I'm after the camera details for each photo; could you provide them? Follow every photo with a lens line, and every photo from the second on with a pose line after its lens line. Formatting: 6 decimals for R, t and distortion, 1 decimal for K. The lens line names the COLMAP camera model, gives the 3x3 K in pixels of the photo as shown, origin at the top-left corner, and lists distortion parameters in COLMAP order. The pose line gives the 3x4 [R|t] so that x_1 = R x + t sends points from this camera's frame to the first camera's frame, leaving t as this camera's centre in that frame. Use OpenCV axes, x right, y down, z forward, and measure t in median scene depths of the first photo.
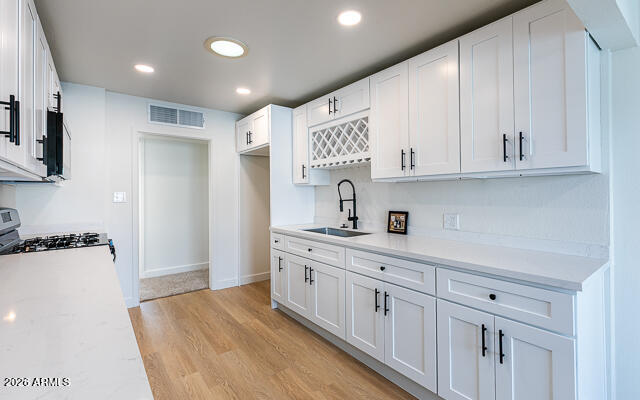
lens RADIAL K [[300.1, 0, 321.9], [0, 300.1, 191.1], [0, 0, 1]] dist [0.020475, 0.000226]
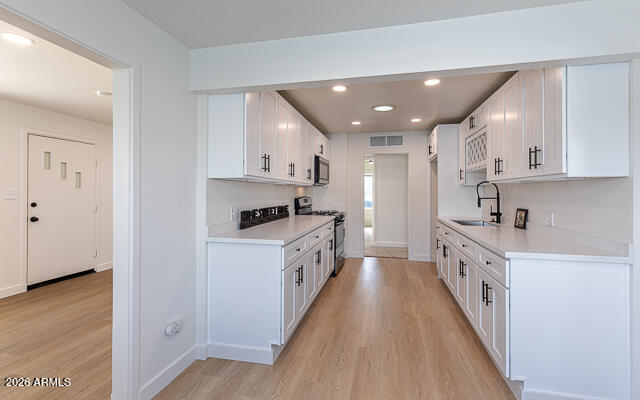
lens RADIAL K [[296.7, 0, 314.4], [0, 296.7, 188.6], [0, 0, 1]] dist [0.003855, 0.000380]
pose [[0.633208, 0.001923, -0.773979, 0.549366], [-0.000083, 0.999997, 0.002417, -0.010445], [0.773981, -0.001466, 0.633207, -0.281277]]
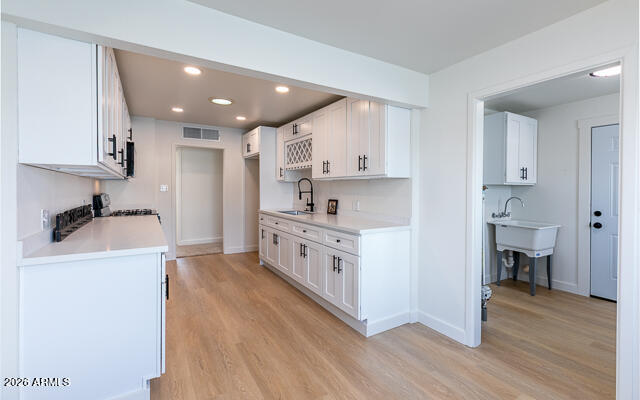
lens RADIAL K [[291.1, 0, 323.2], [0, 291.1, 189.8], [0, 0, 1]] dist [0.000504, -0.000093]
pose [[0.994392, 0.012634, -0.105003, 0.314233], [-0.010881, 0.999792, 0.017250, -0.006610], [0.105199, -0.016010, 0.994322, -0.415521]]
